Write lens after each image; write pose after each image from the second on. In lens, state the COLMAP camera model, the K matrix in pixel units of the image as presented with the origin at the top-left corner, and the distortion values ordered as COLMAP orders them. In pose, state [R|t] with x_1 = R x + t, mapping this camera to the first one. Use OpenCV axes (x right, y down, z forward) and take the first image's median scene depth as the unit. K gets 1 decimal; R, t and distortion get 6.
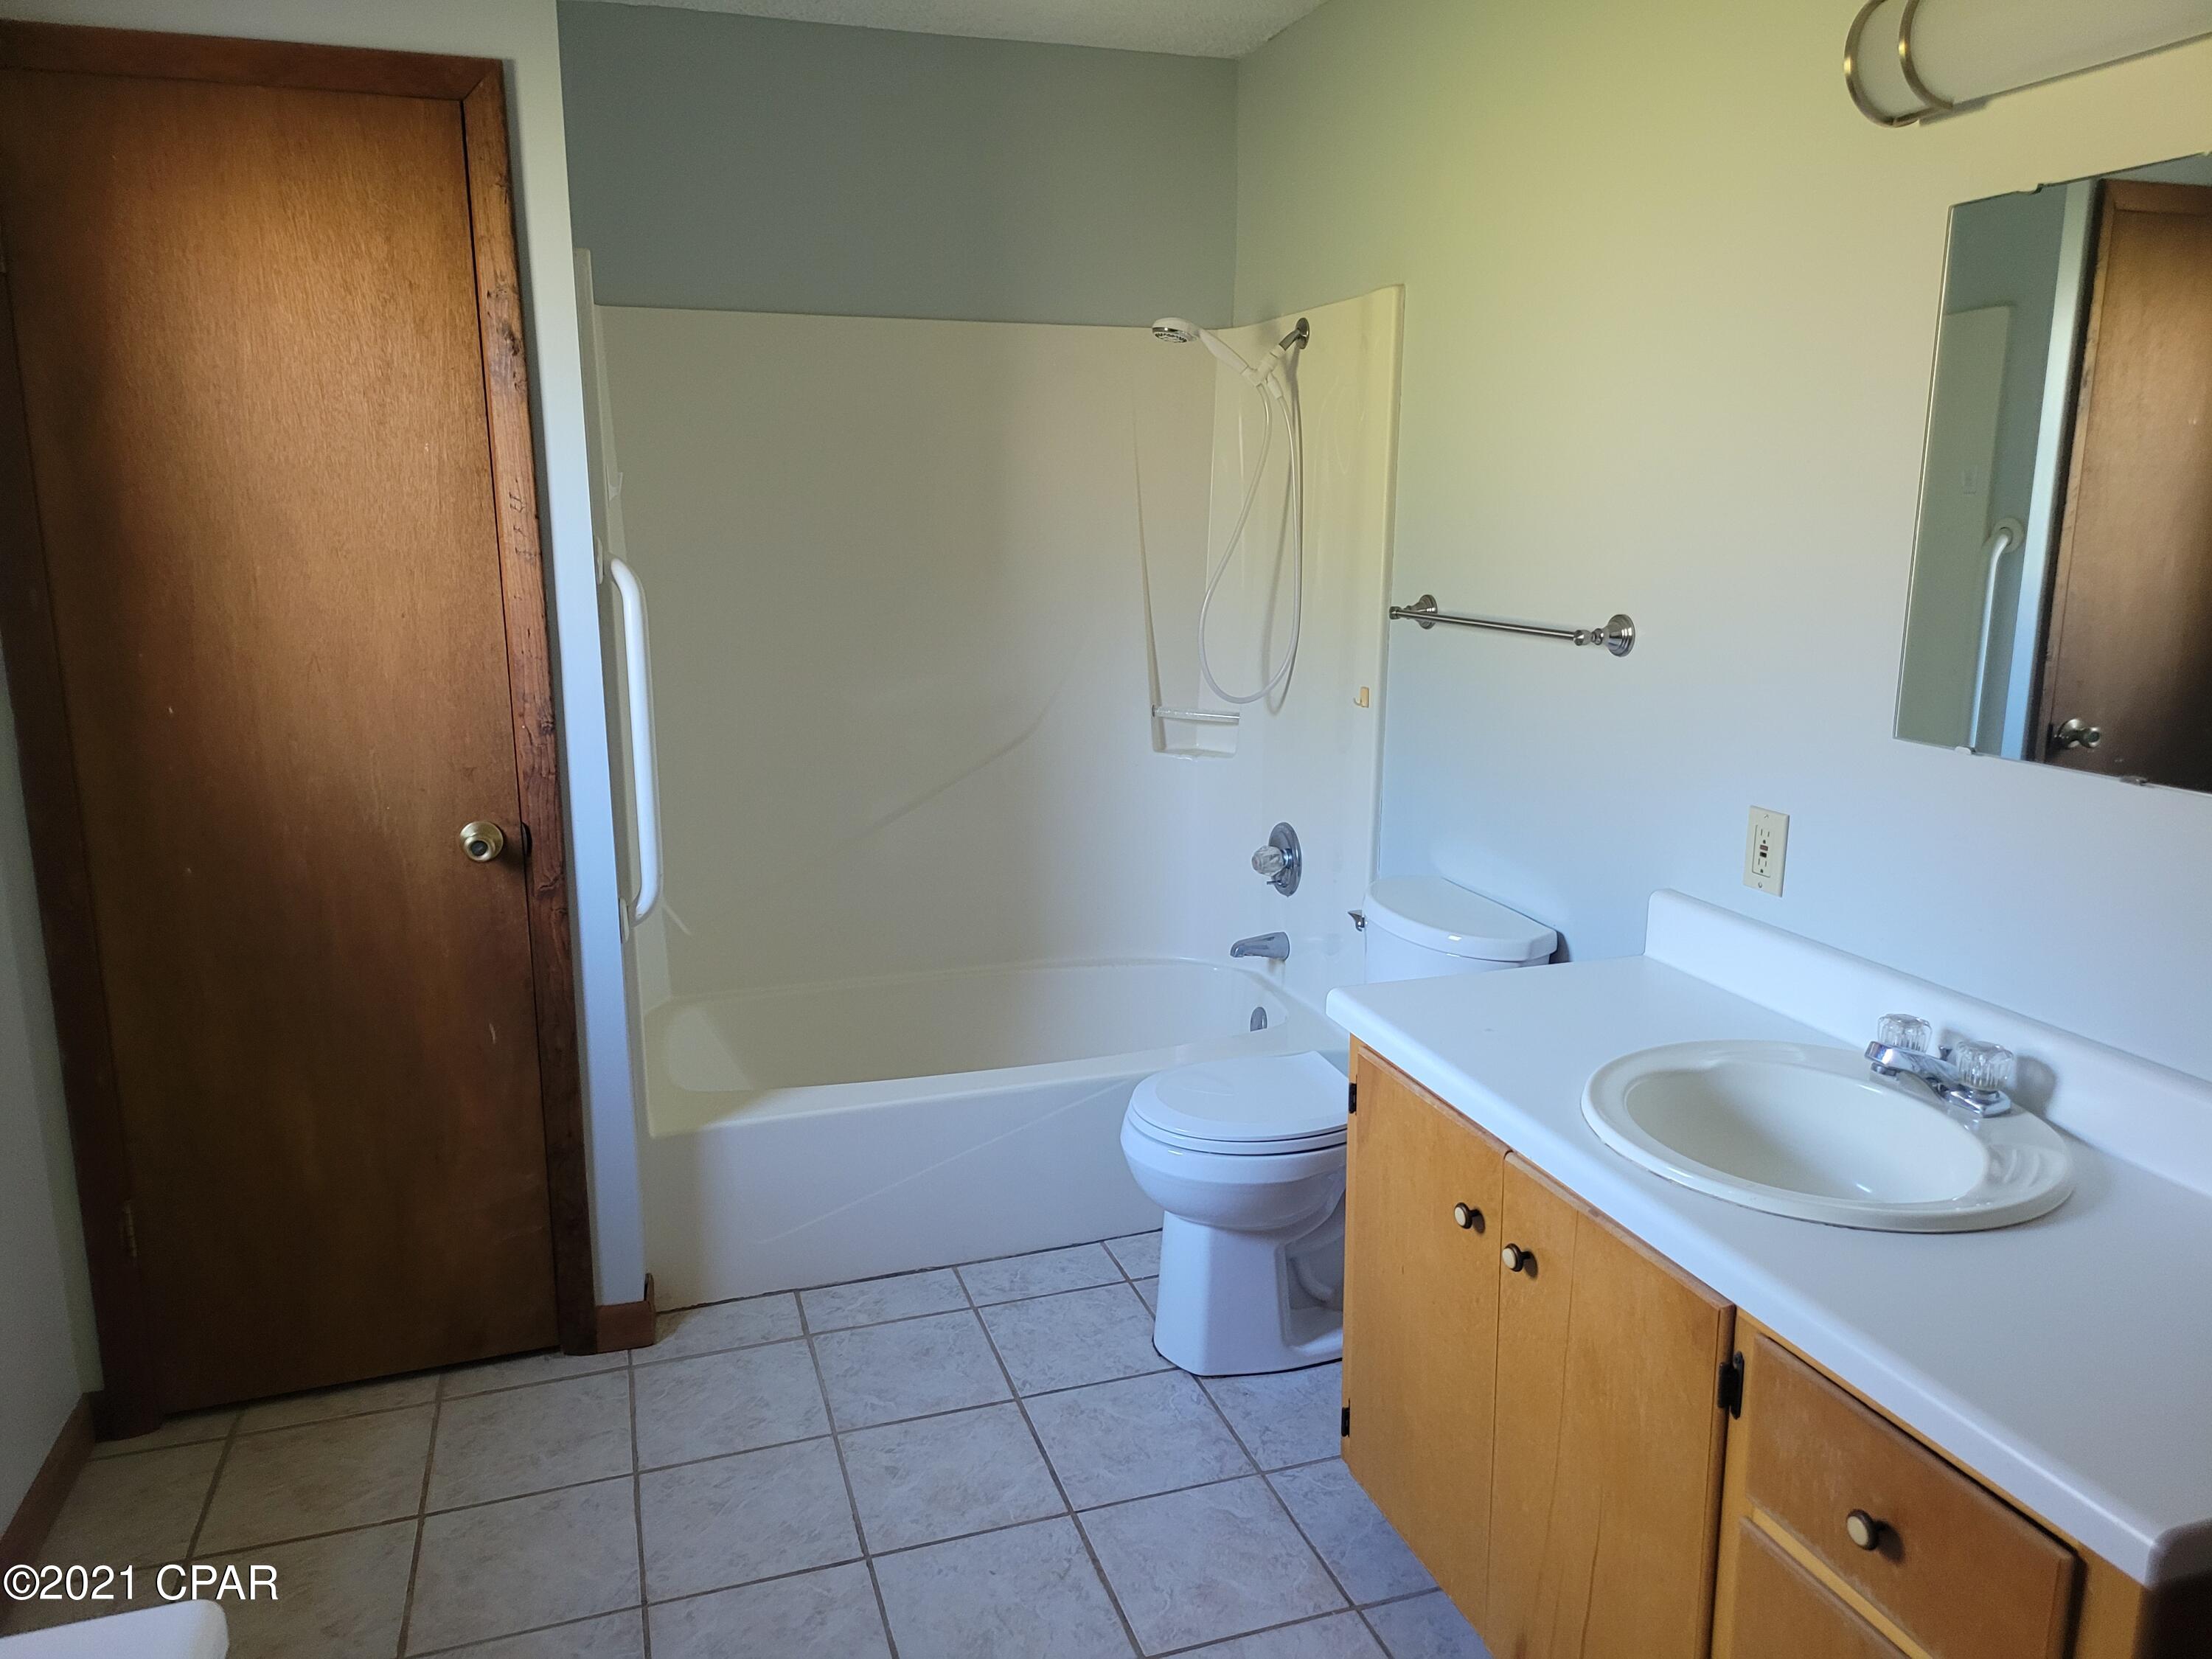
lens RADIAL K [[1545.7, 0, 1115.5], [0, 1545.7, 836.6], [0, 0, 1]] dist [0.080011, -0.073169]
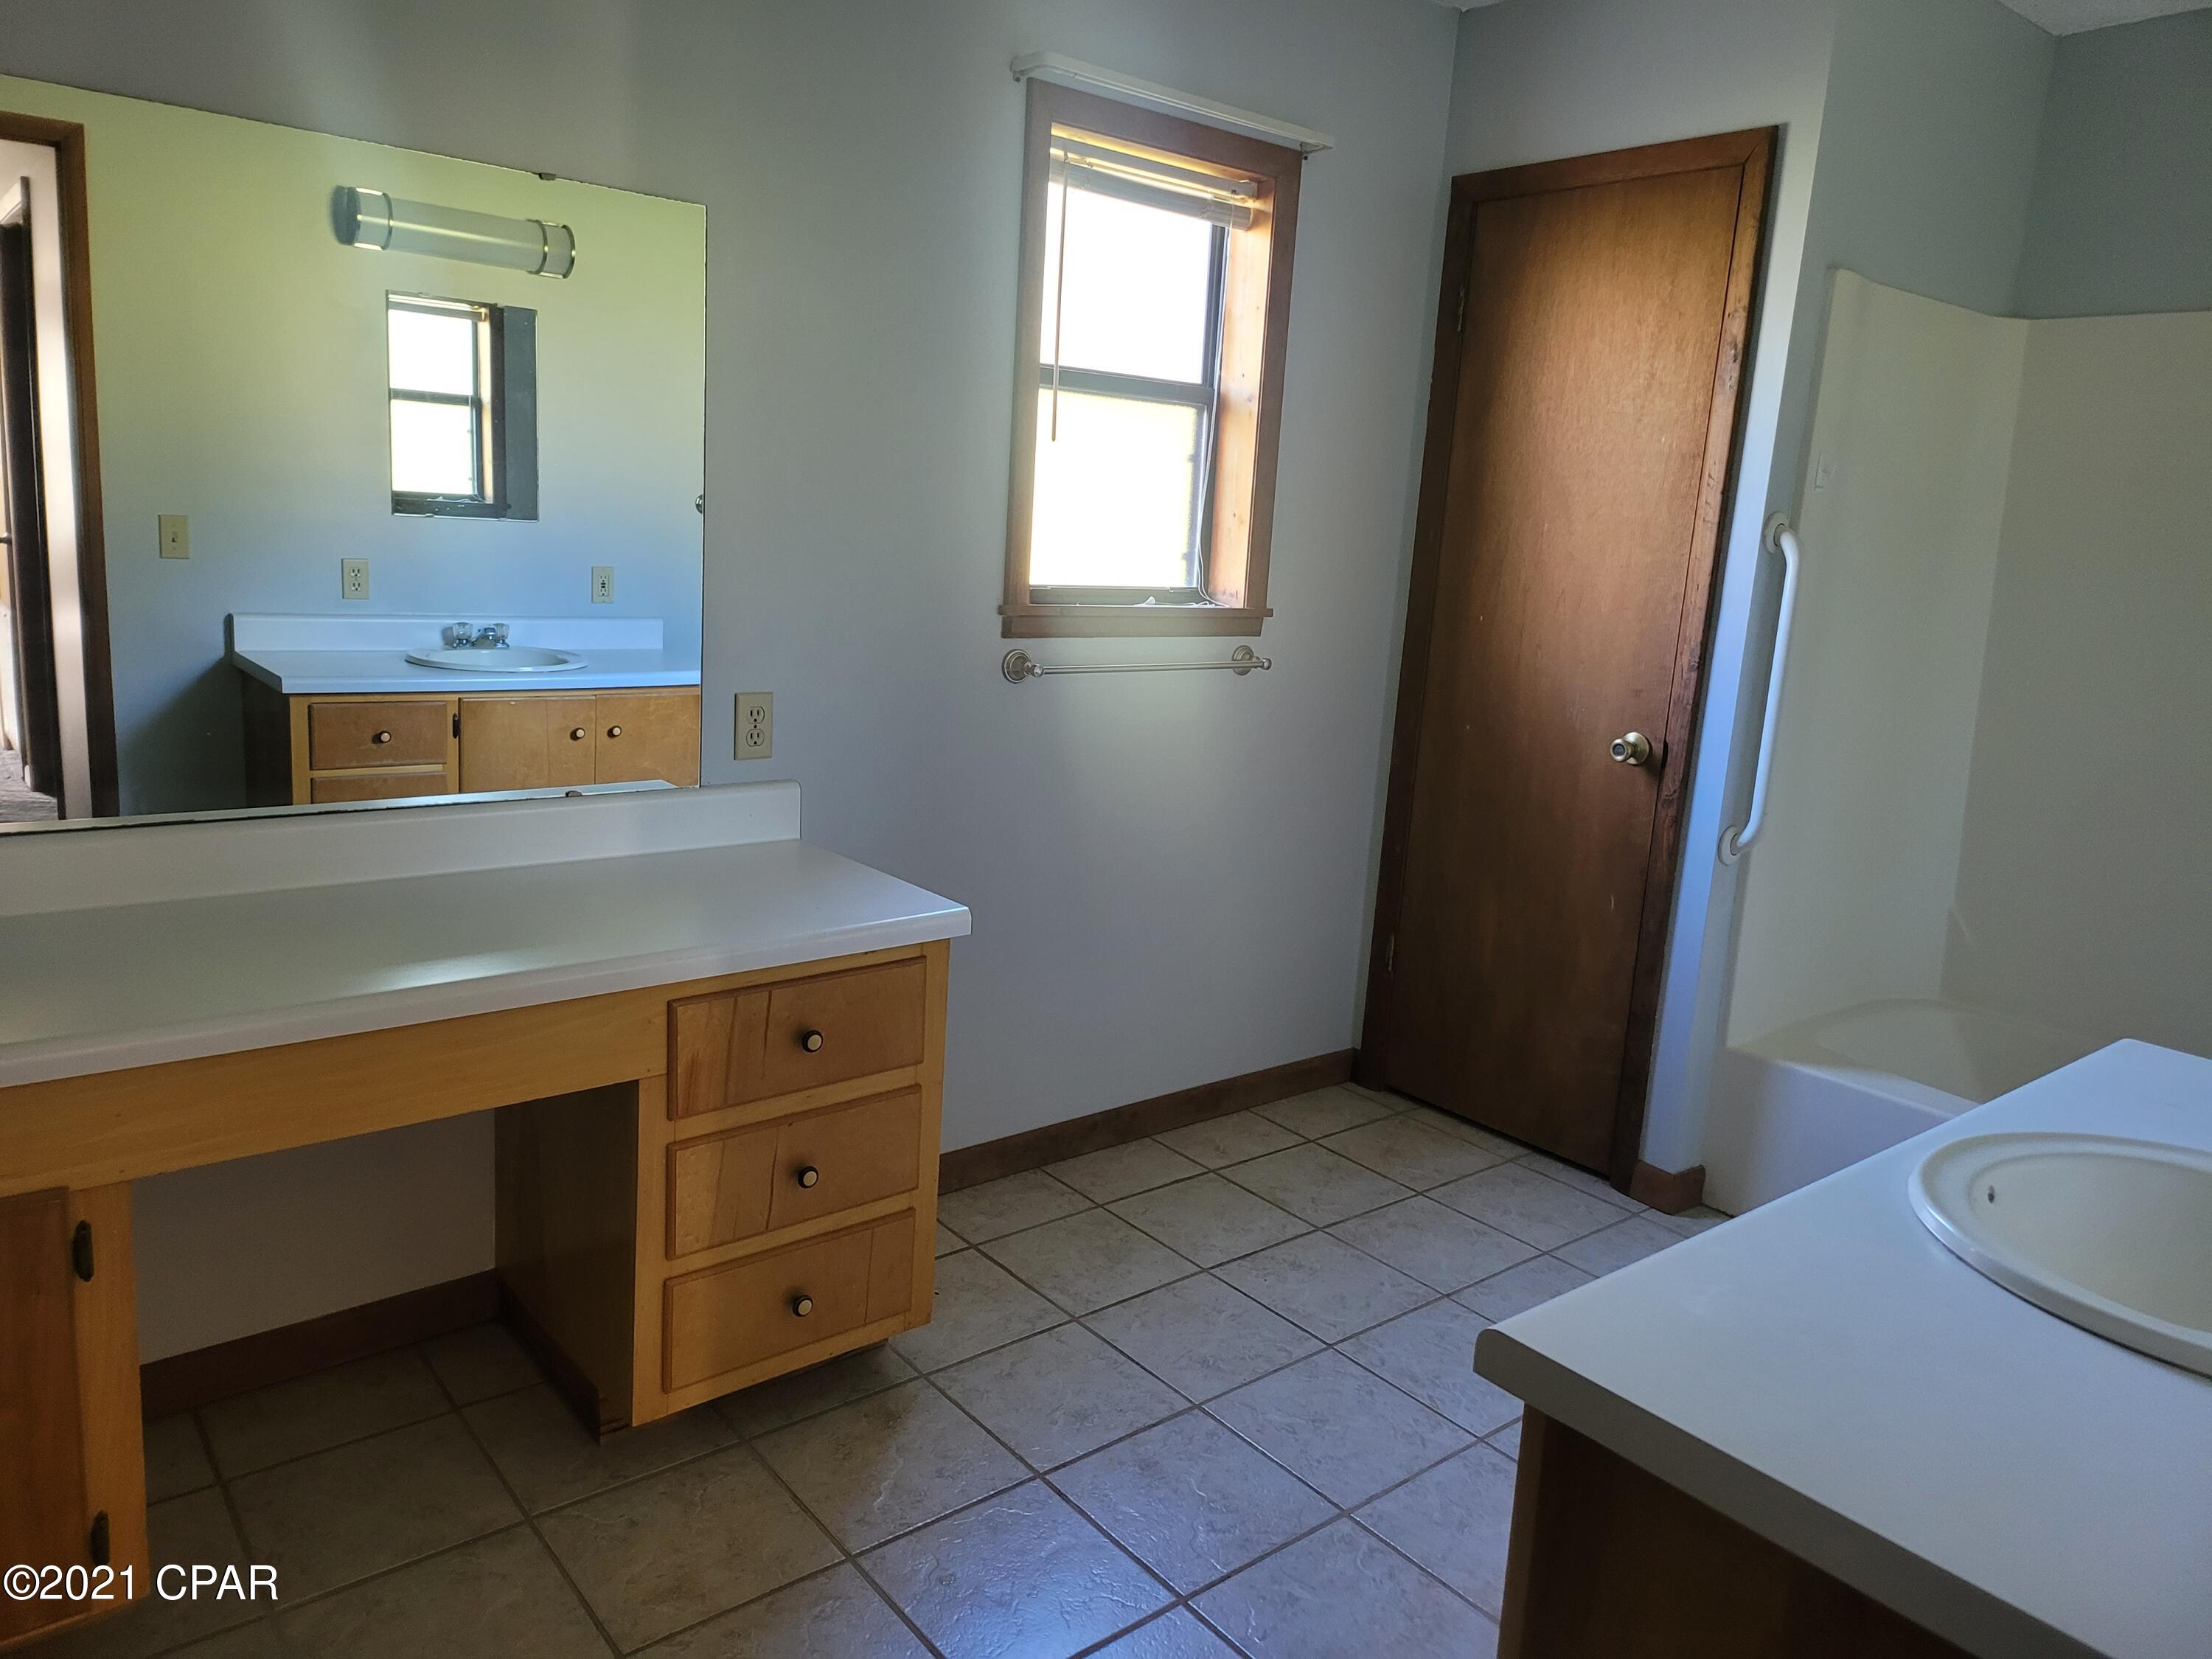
lens RADIAL K [[1545.7, 0, 1115.5], [0, 1545.7, 836.6], [0, 0, 1]] dist [0.080011, -0.073169]
pose [[0.359789, 0.210349, -0.909013, 0.641123], [-0.263770, 0.957444, 0.117156, 0.035706], [0.894973, 0.197619, 0.399962, 0.138465]]
